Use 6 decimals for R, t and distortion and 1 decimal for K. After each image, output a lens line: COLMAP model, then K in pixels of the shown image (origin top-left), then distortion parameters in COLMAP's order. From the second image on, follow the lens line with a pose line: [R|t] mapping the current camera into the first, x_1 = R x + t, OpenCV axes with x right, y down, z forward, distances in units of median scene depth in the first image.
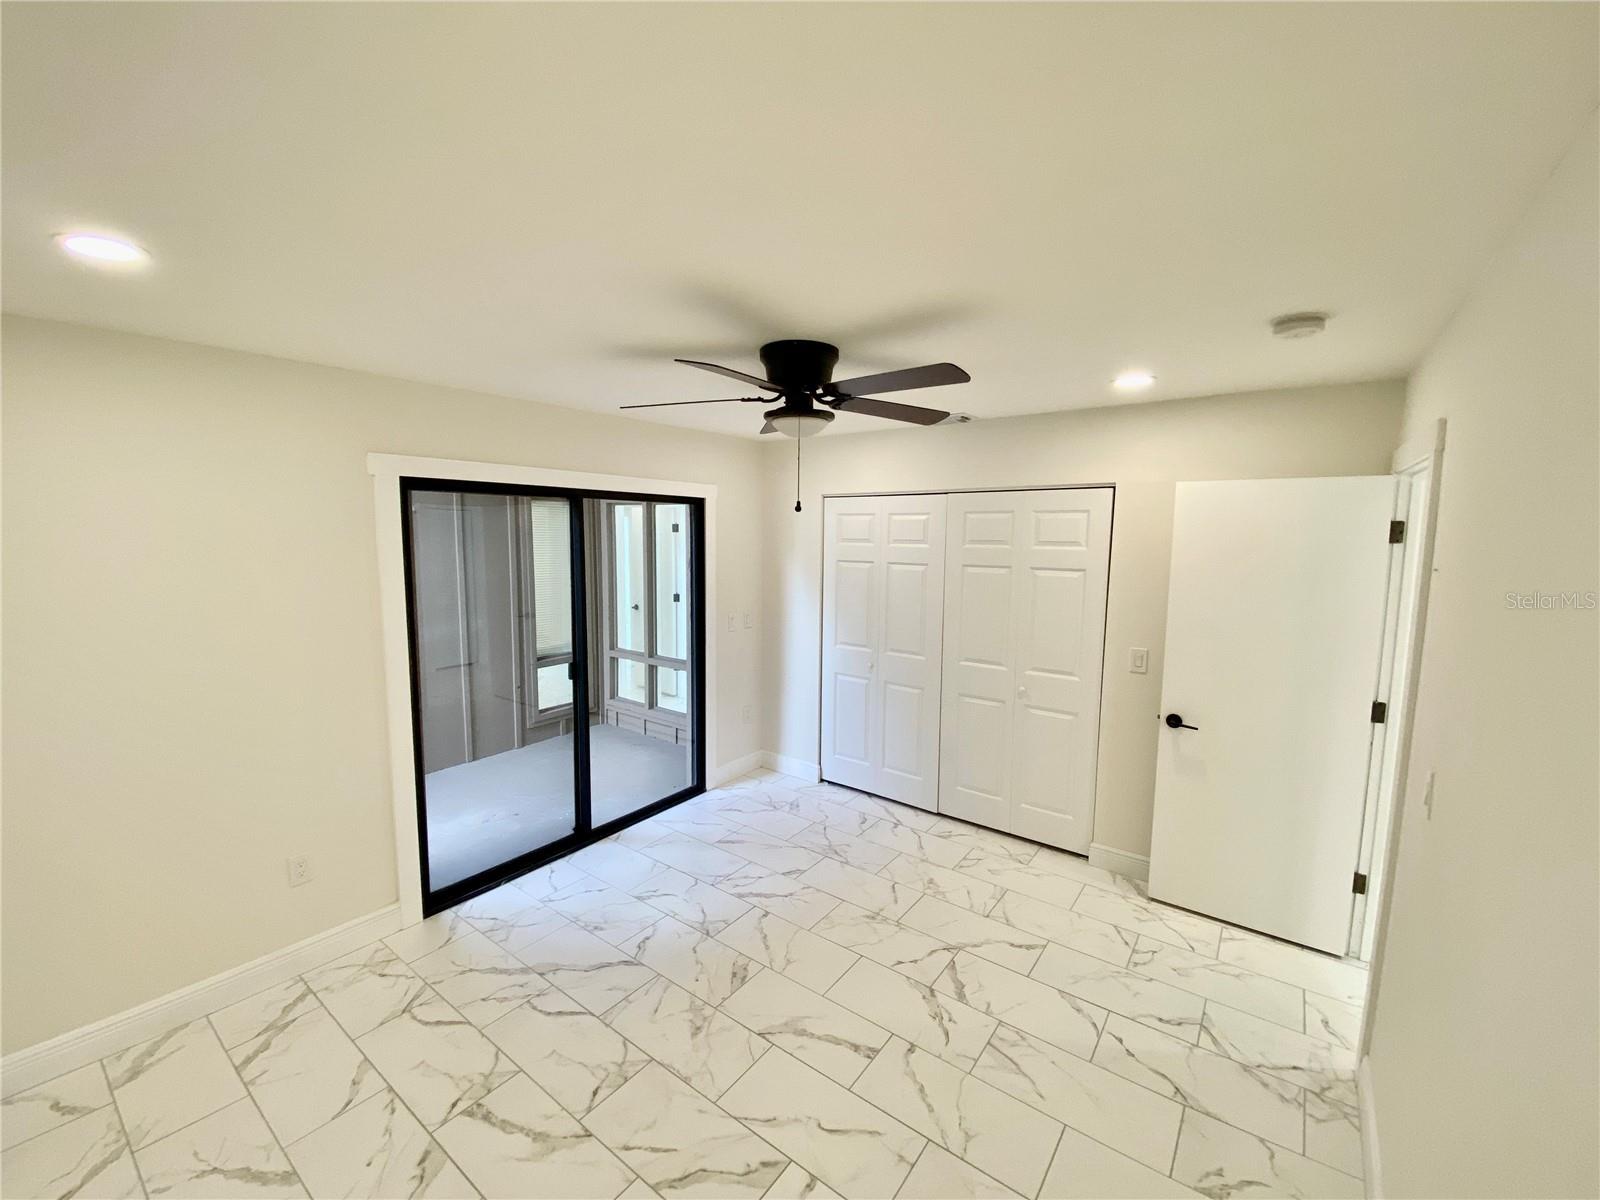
lens RADIAL K [[656.9, 0, 800.0], [0, 656.9, 600.0], [0, 0, 1]] dist [0.032842, -0.022263]
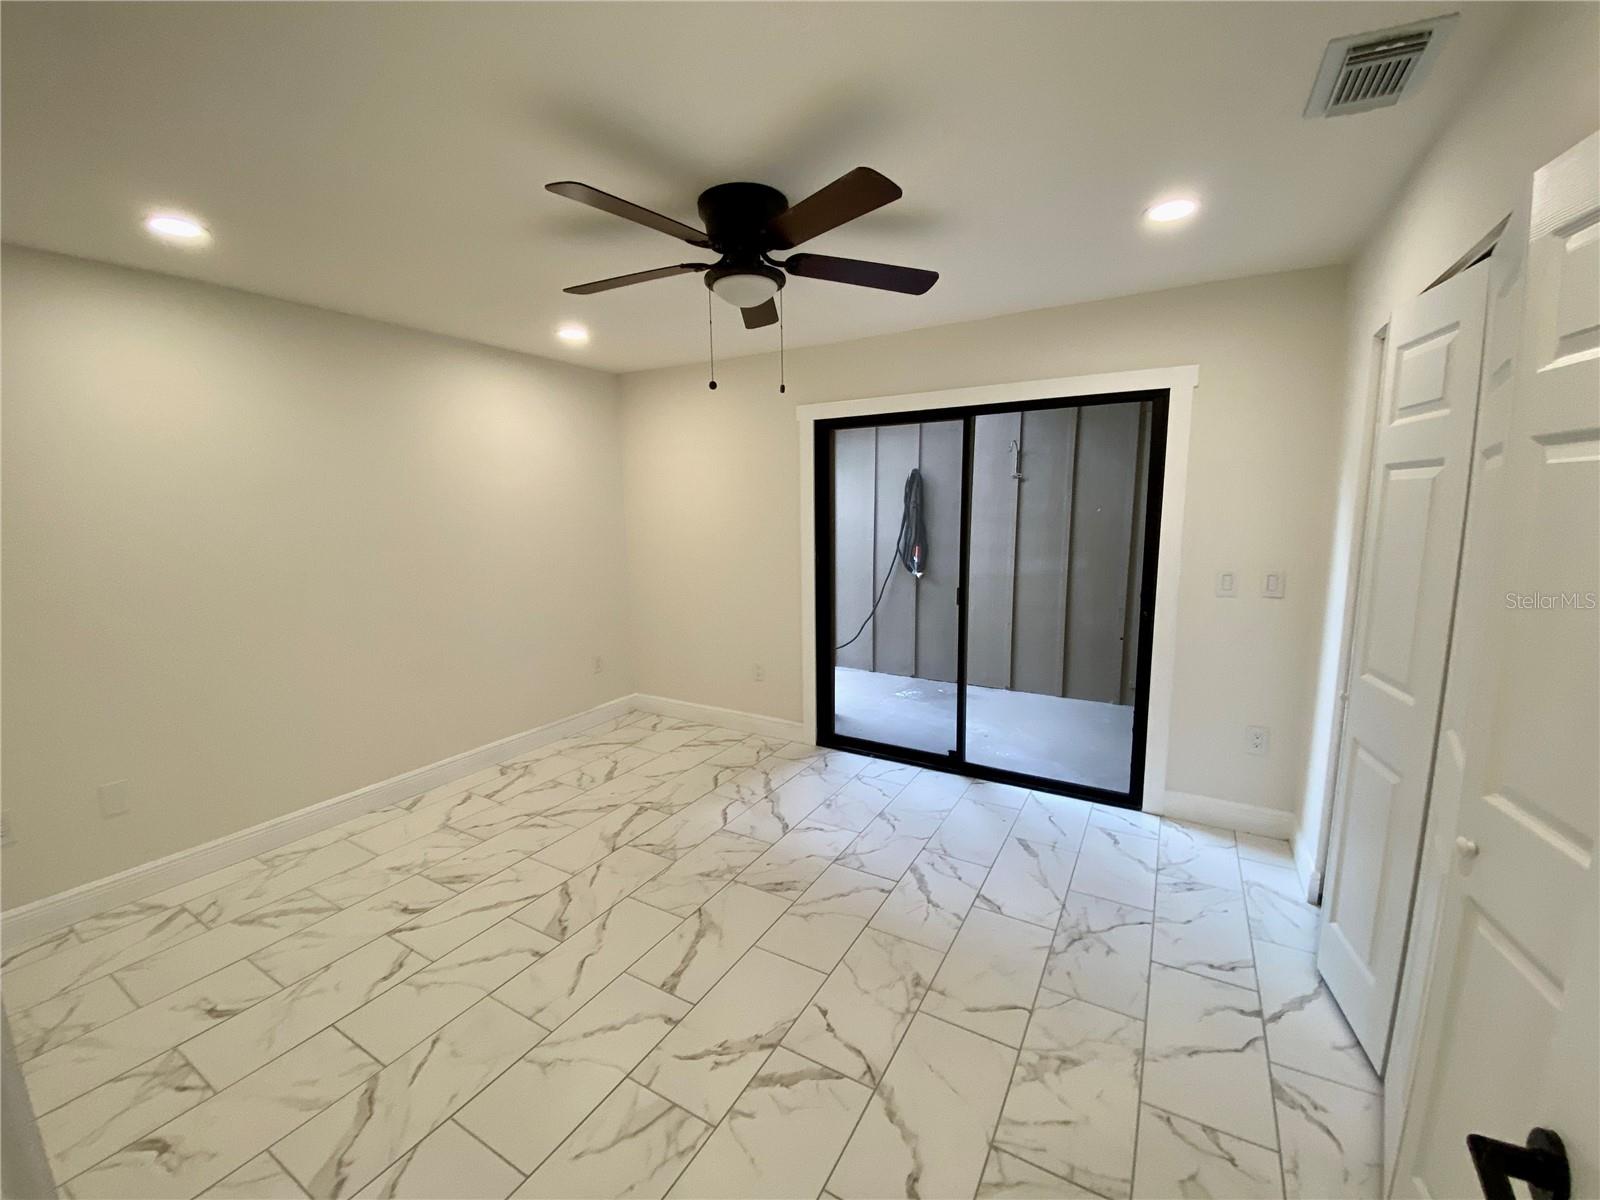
lens RADIAL K [[655.8, 0, 794.4], [0, 655.8, 563.0], [0, 0, 1]] dist [0.035497, -0.022151]
pose [[0.108830, 0.077936, -0.991001, 0.808080], [-0.099433, 0.992775, 0.067156, 0.021532], [0.989075, 0.091229, 0.115793, 0.831033]]
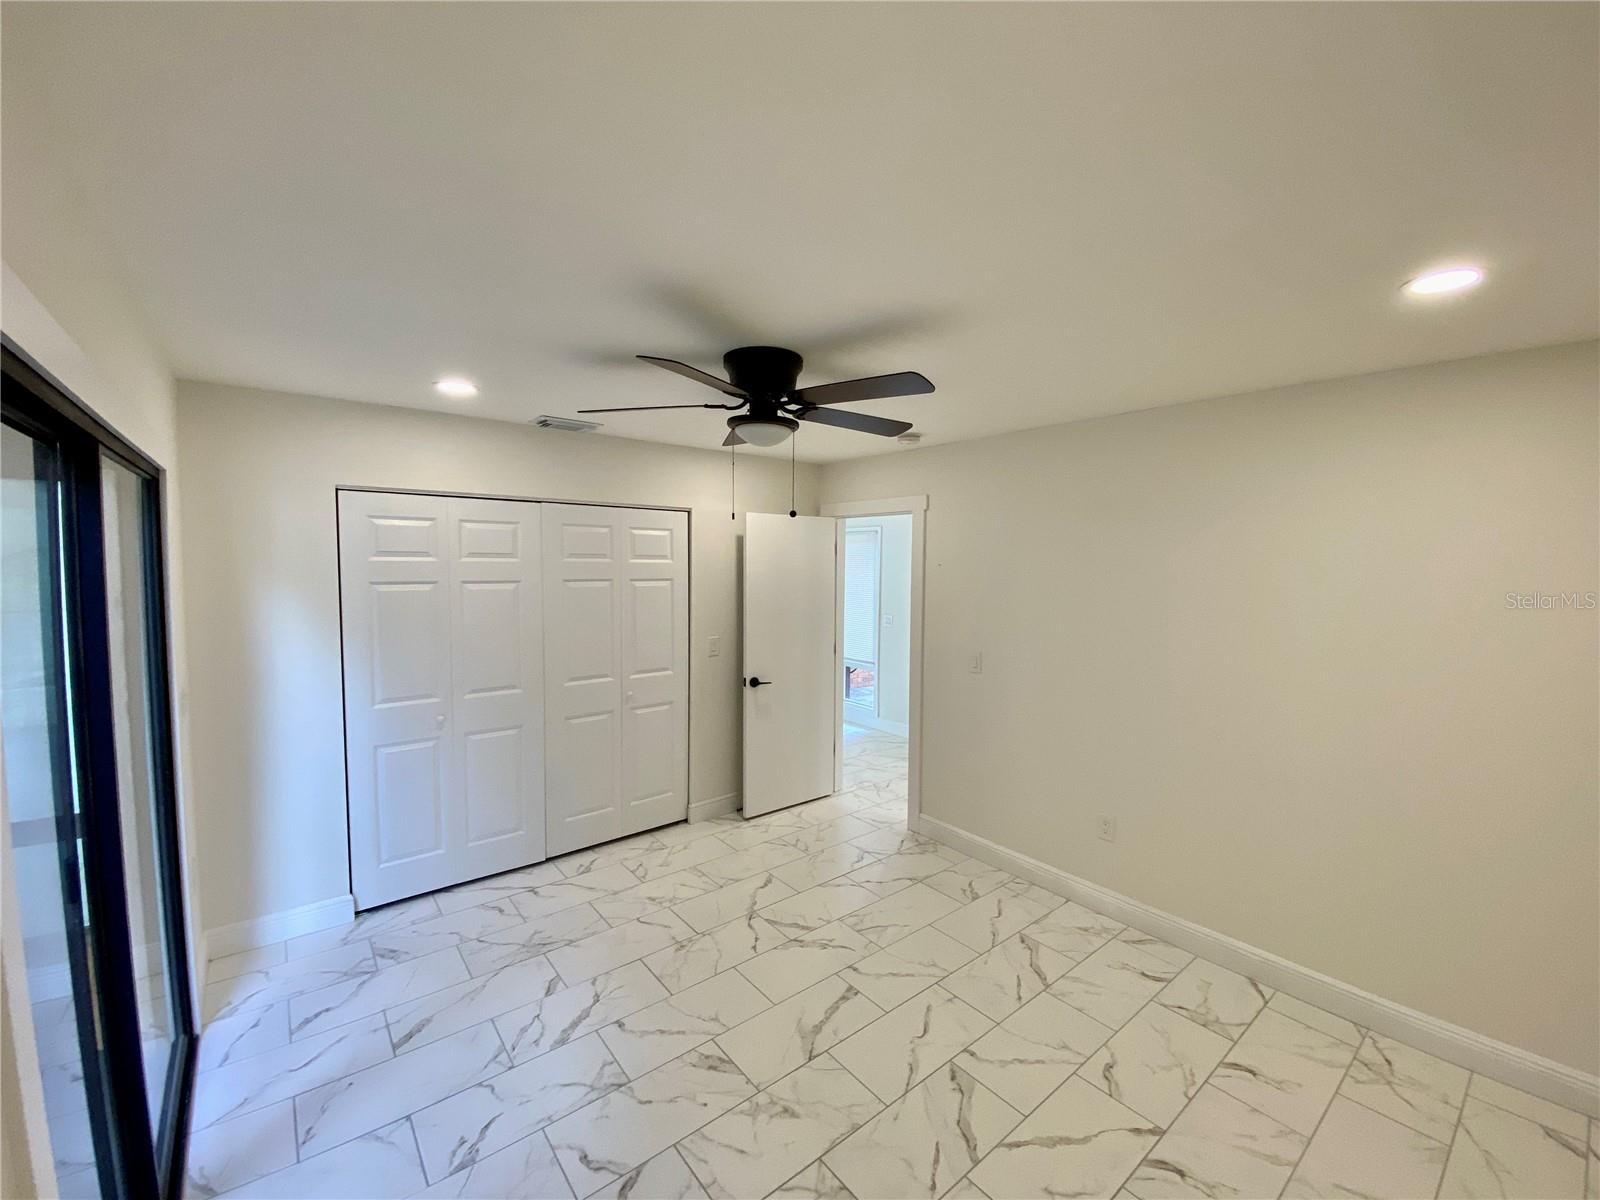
lens RADIAL K [[656.9, 0, 800.0], [0, 656.9, 600.0], [0, 0, 1]] dist [0.032842, -0.022263]
pose [[0.244047, -0.069474, 0.967272, -0.808382], [0.103355, 0.993613, 0.045289, -0.045586], [-0.964240, 0.088920, 0.249668, 0.607232]]
